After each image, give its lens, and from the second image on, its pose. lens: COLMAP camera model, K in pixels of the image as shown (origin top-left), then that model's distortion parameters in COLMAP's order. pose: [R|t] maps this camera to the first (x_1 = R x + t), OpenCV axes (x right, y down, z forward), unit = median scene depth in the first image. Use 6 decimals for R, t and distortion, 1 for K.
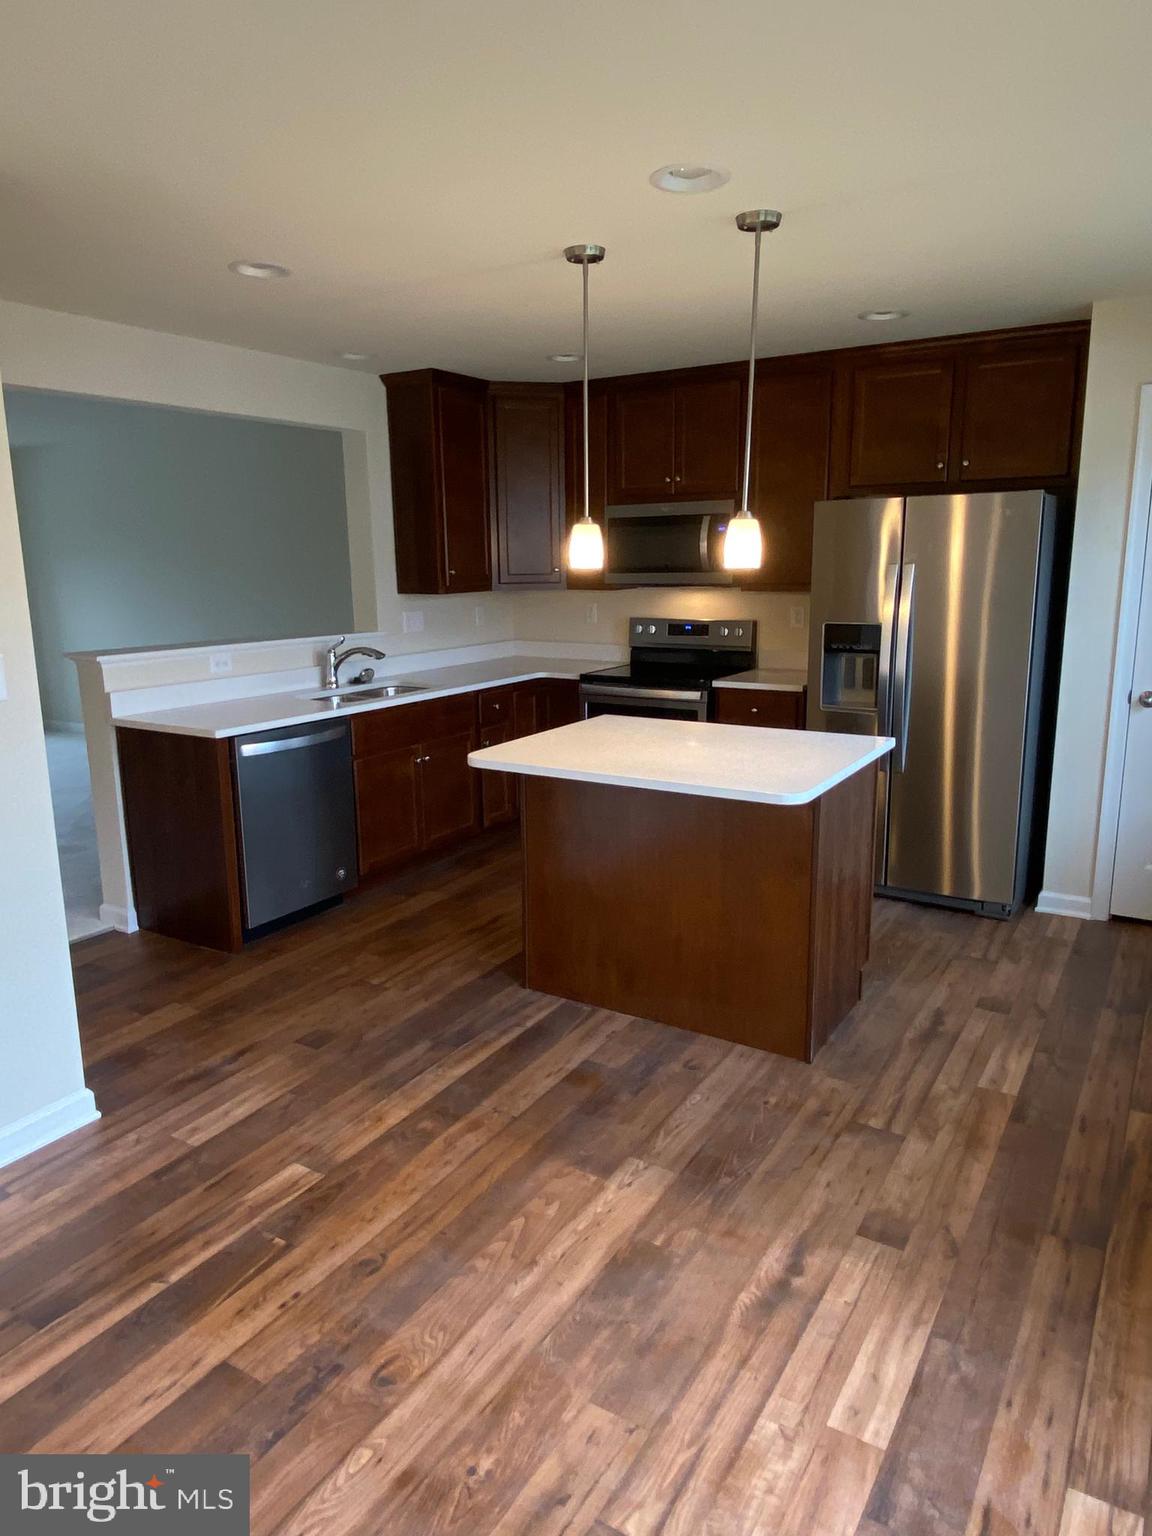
lens RADIAL K [[1019.1, 0, 577.9], [0, 1019.1, 766.6], [0, 0, 1]] dist [0.026529, -0.040071]
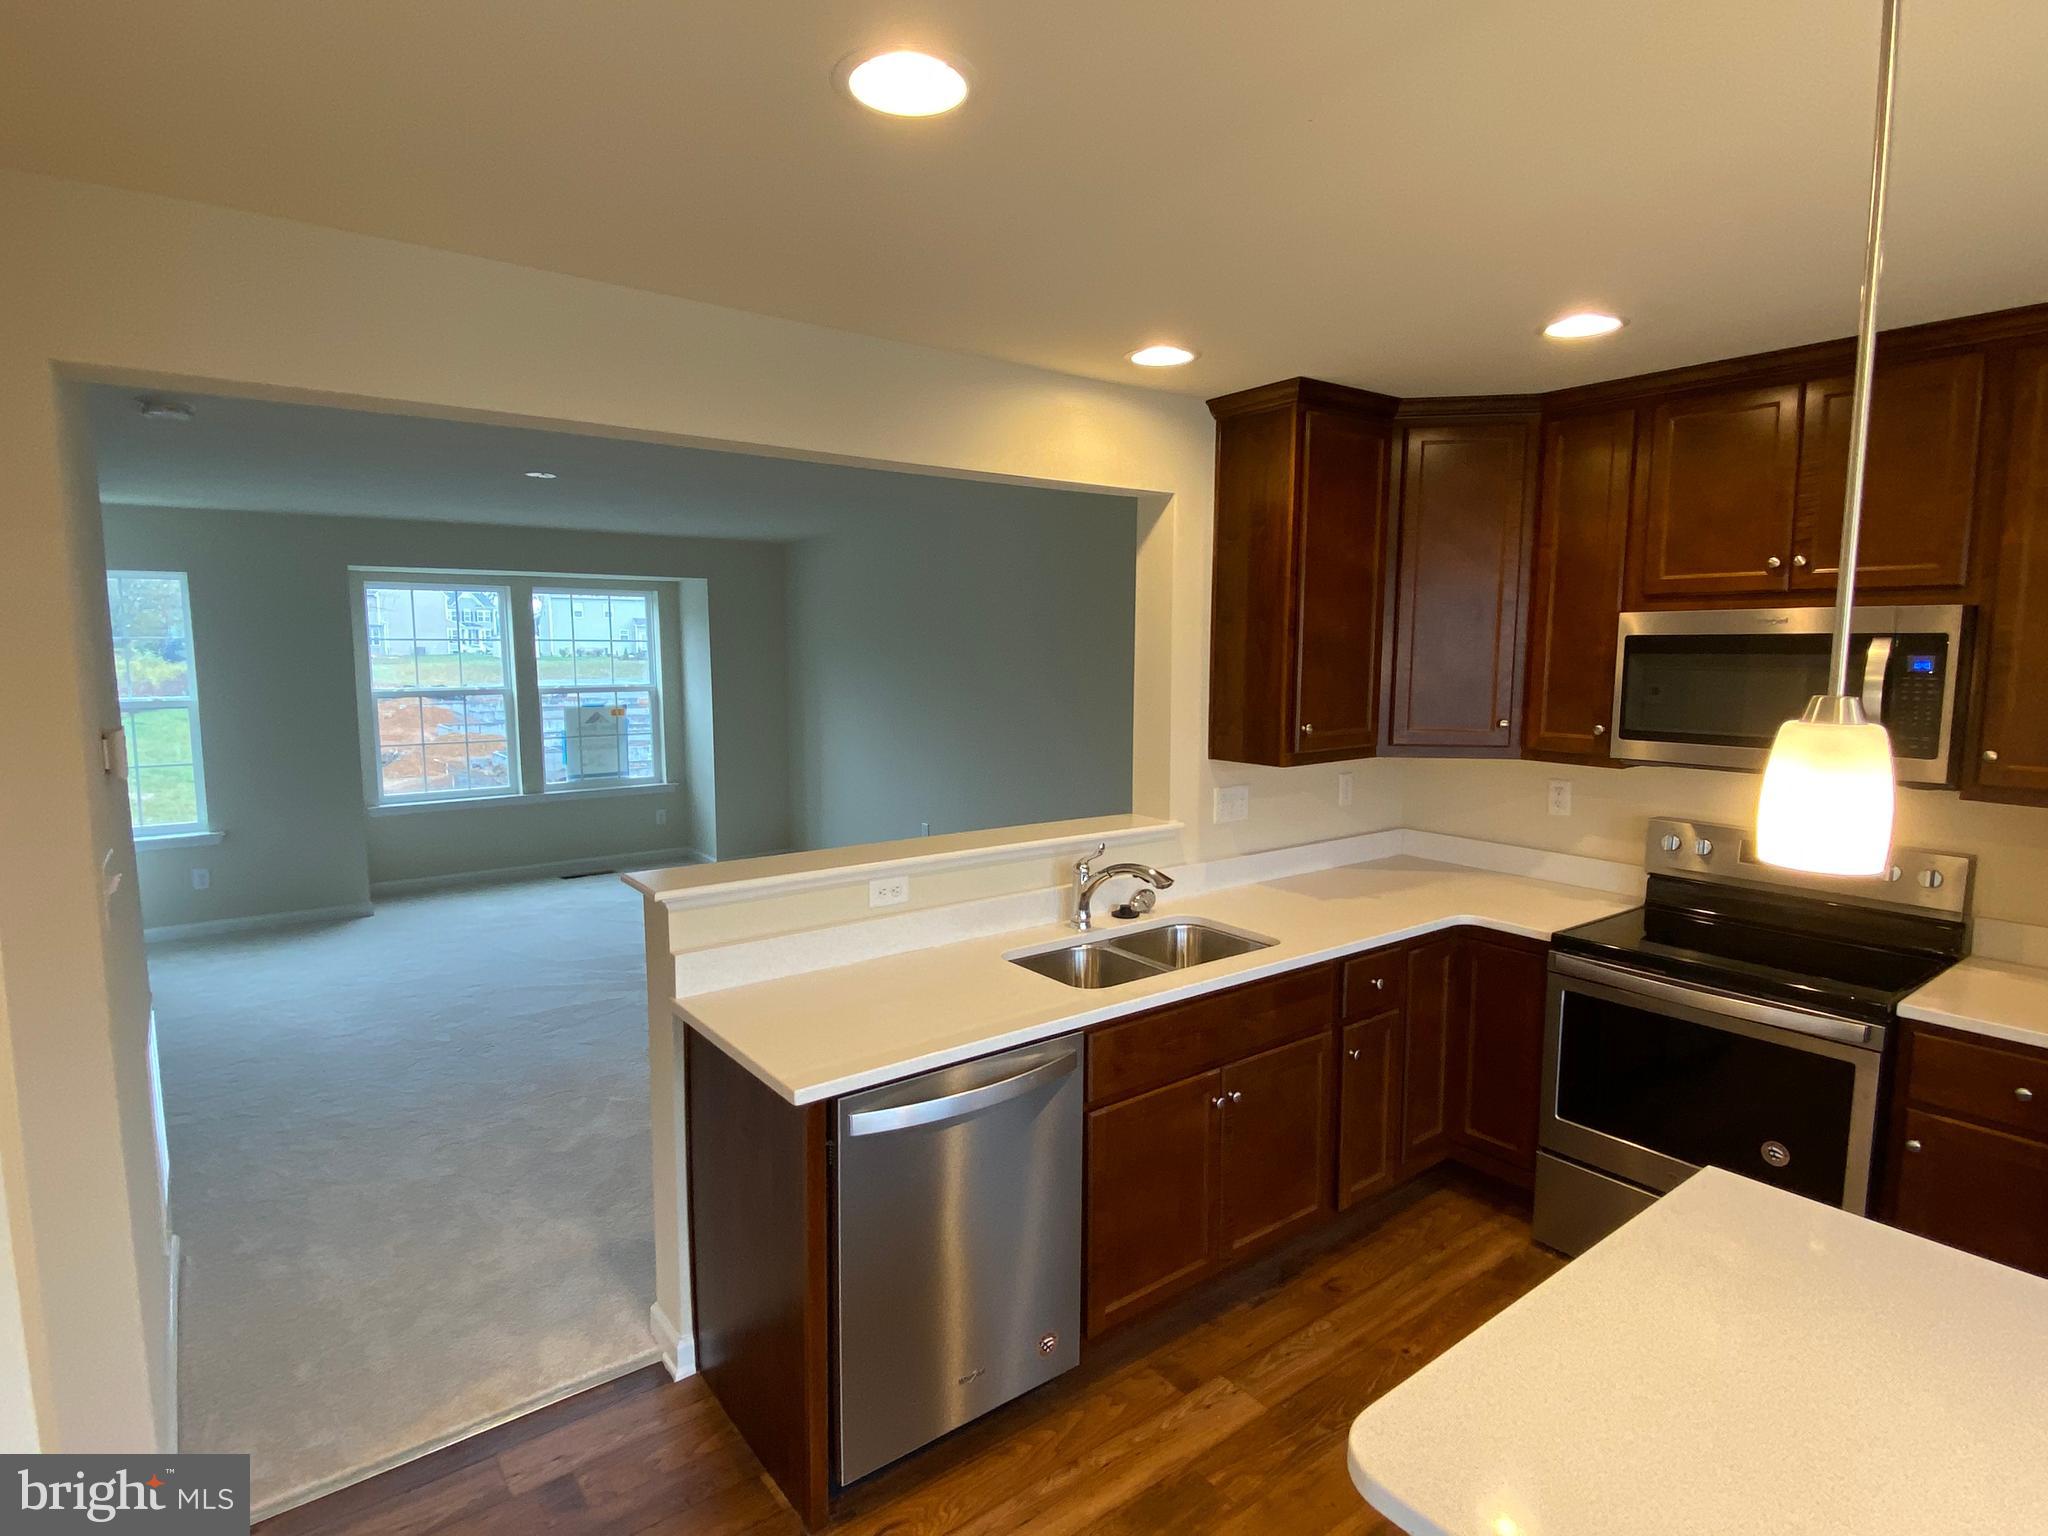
lens RADIAL K [[1100.1, 0, 1014.9], [0, 1100.1, 762.2], [0, 0, 1]] dist [0.030895, -0.000595]
pose [[0.932415, 0.052880, -0.357499, -0.082200], [-0.082444, 0.994276, -0.067959, -0.177346], [0.351859, 0.092839, 0.931438, 0.568955]]
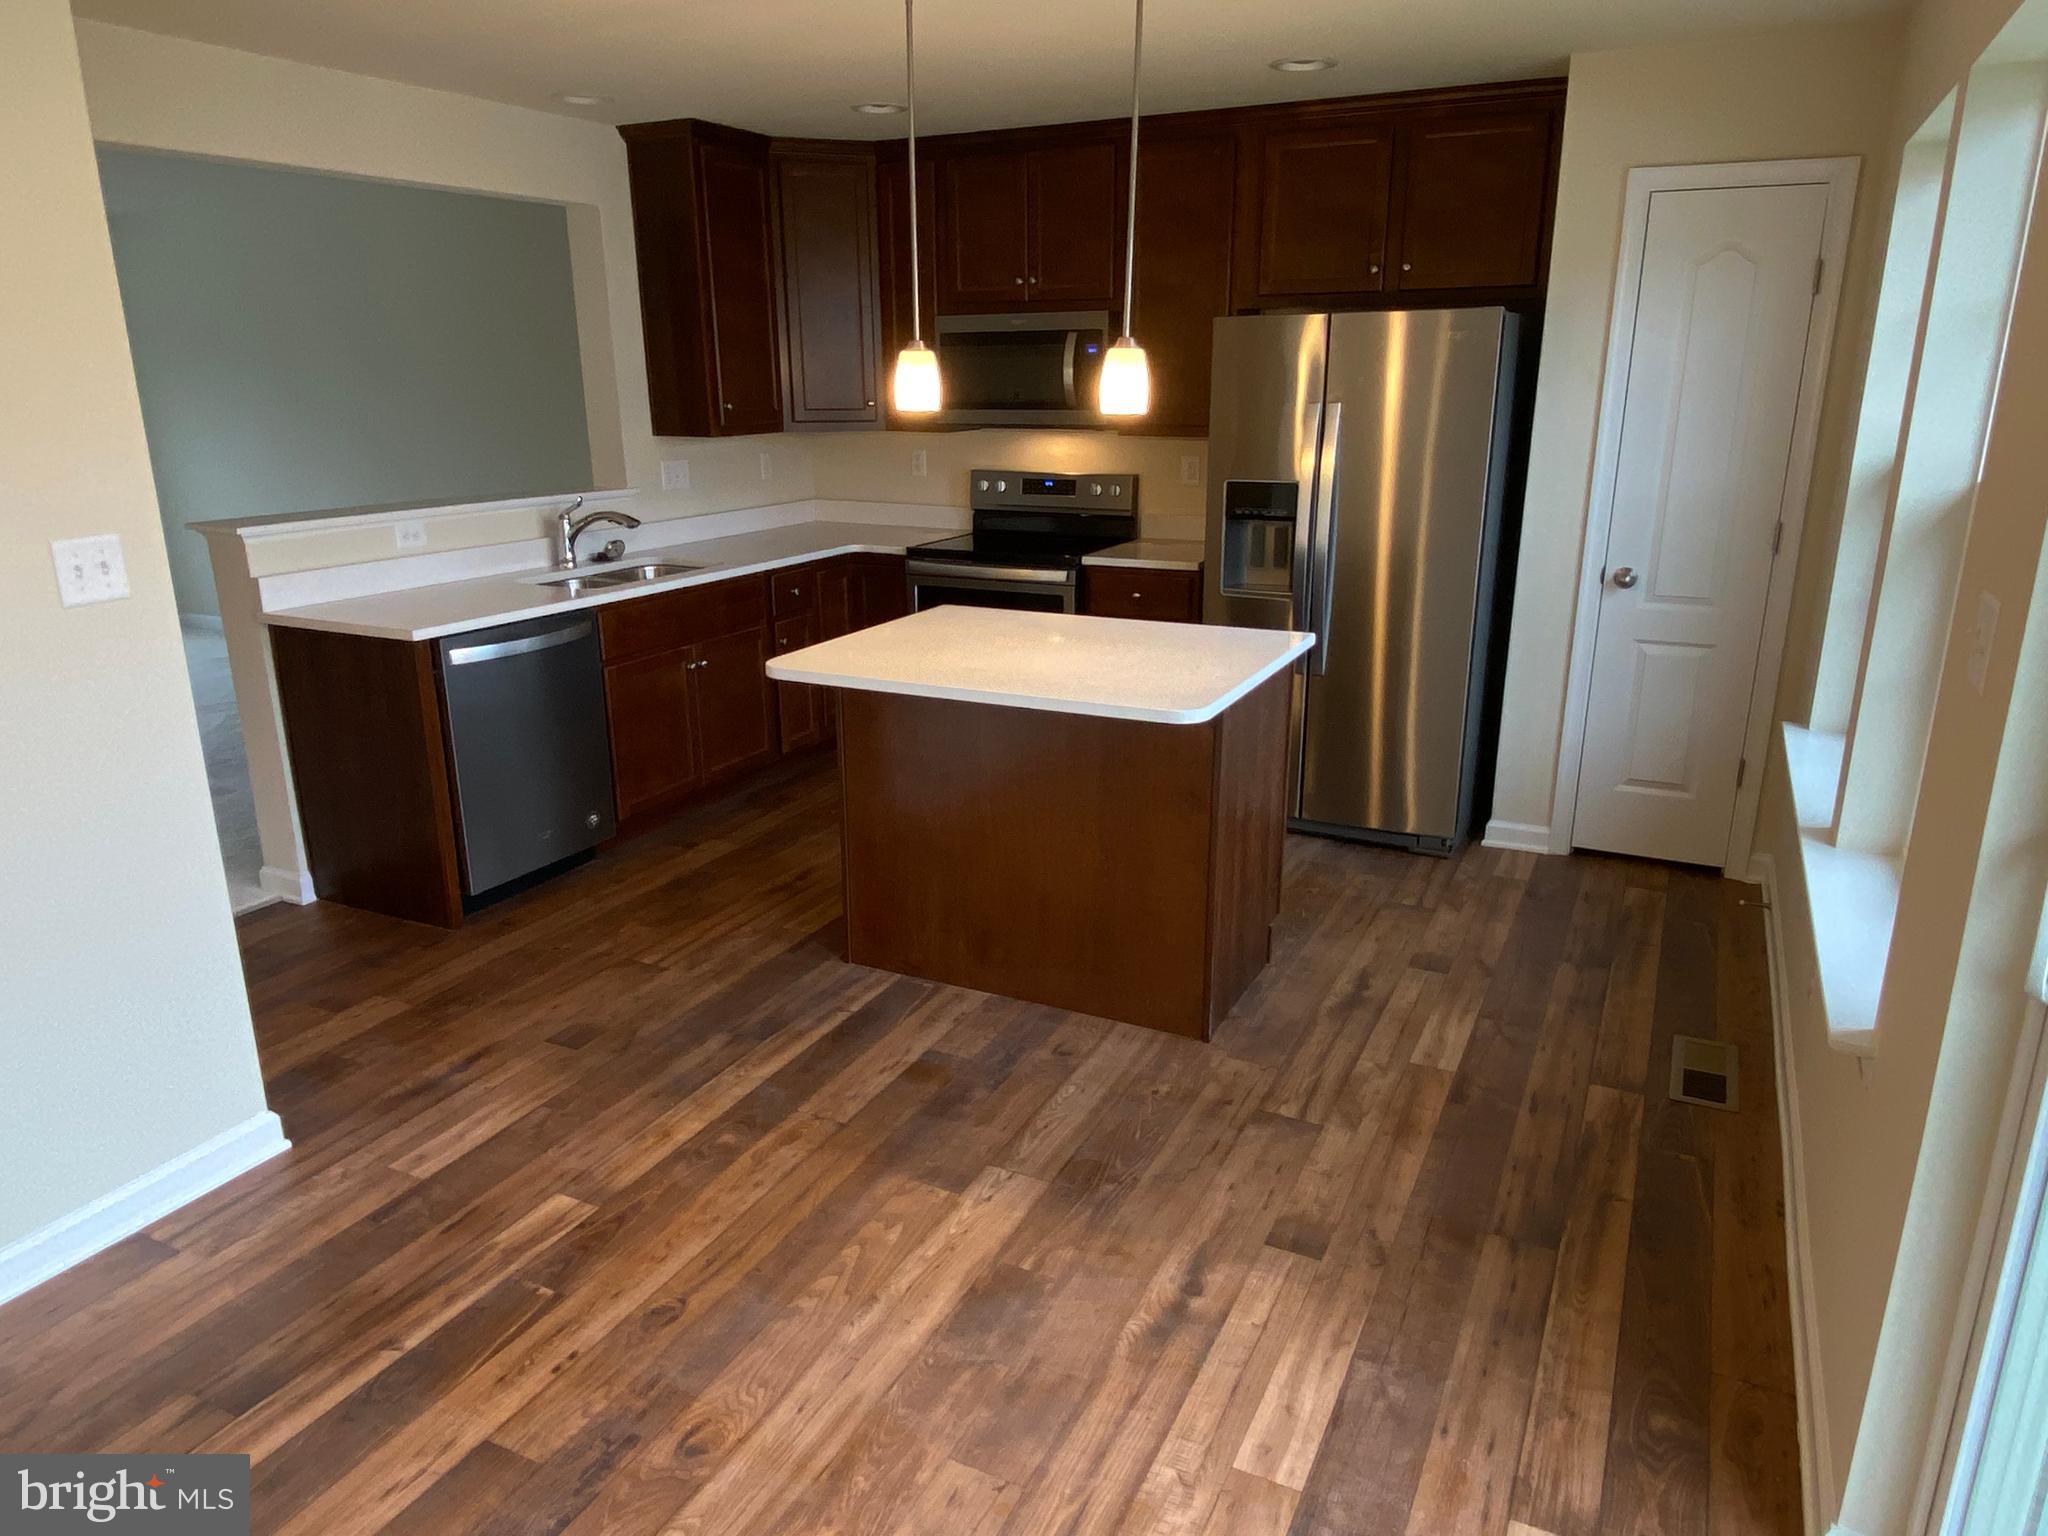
lens RADIAL K [[1358.8, 0, 1024.5], [0, 1358.8, 783.5], [0, 0, 1]] dist [0.026529, -0.040071]
pose [[0.995373, -0.019528, 0.094082, -0.012789], [0.011087, 0.995932, 0.089419, -0.008964], [-0.095446, -0.087962, 0.991541, -0.026197]]
